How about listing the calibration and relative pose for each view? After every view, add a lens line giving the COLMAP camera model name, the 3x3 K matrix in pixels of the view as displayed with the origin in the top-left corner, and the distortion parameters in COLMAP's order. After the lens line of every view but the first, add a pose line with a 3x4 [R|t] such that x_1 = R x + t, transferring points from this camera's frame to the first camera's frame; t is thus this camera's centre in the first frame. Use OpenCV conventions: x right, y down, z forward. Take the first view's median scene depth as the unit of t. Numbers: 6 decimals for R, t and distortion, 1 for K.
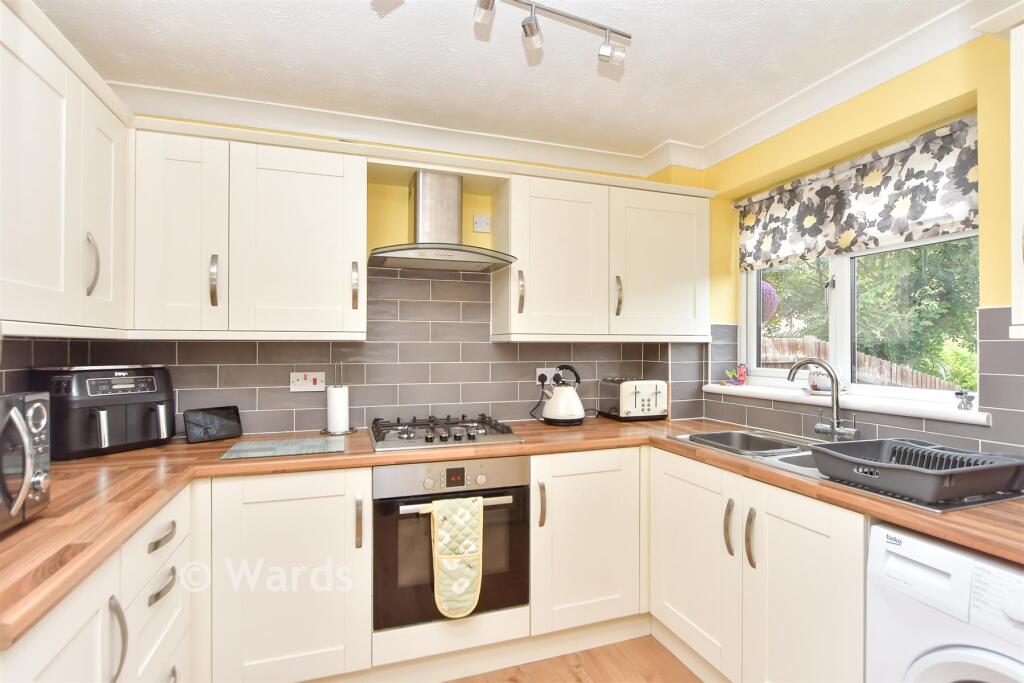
lens RADIAL K [[481.3, 0, 512.0], [0, 481.3, 341.5], [0, 0, 1]] dist [-0.012565, 0.000717]
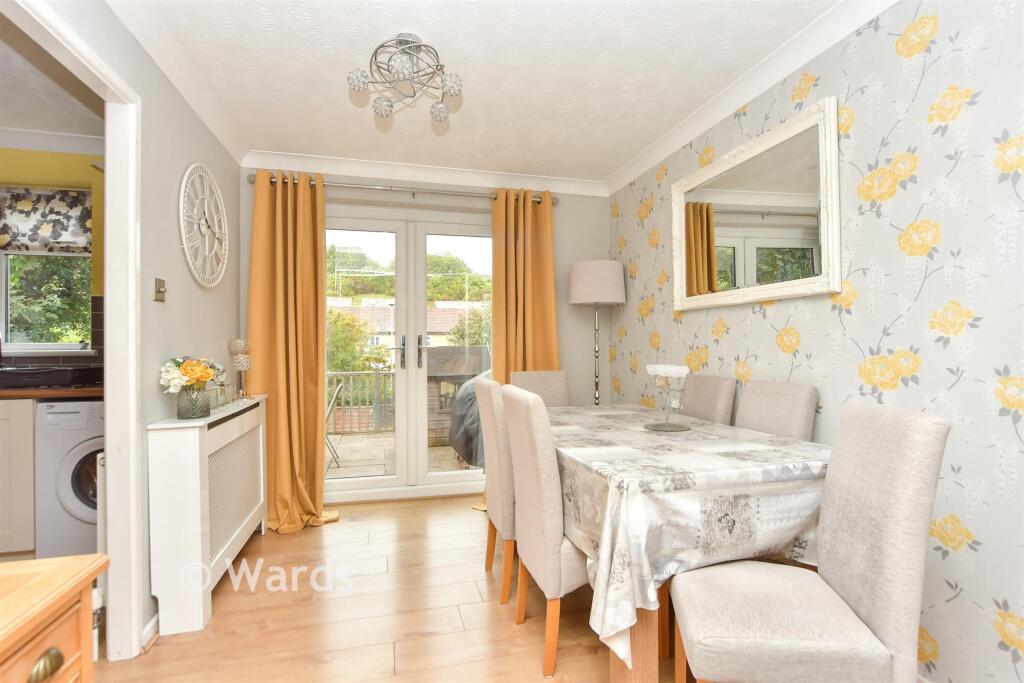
lens RADIAL K [[481.3, 0, 512.0], [0, 481.3, 341.5], [0, 0, 1]] dist [-0.012565, 0.000717]
pose [[0.077411, -0.000409, 0.996999, -0.649989], [0.001432, 0.999999, 0.000299, 0.093832], [-0.996998, 0.001405, 0.077411, -0.678432]]
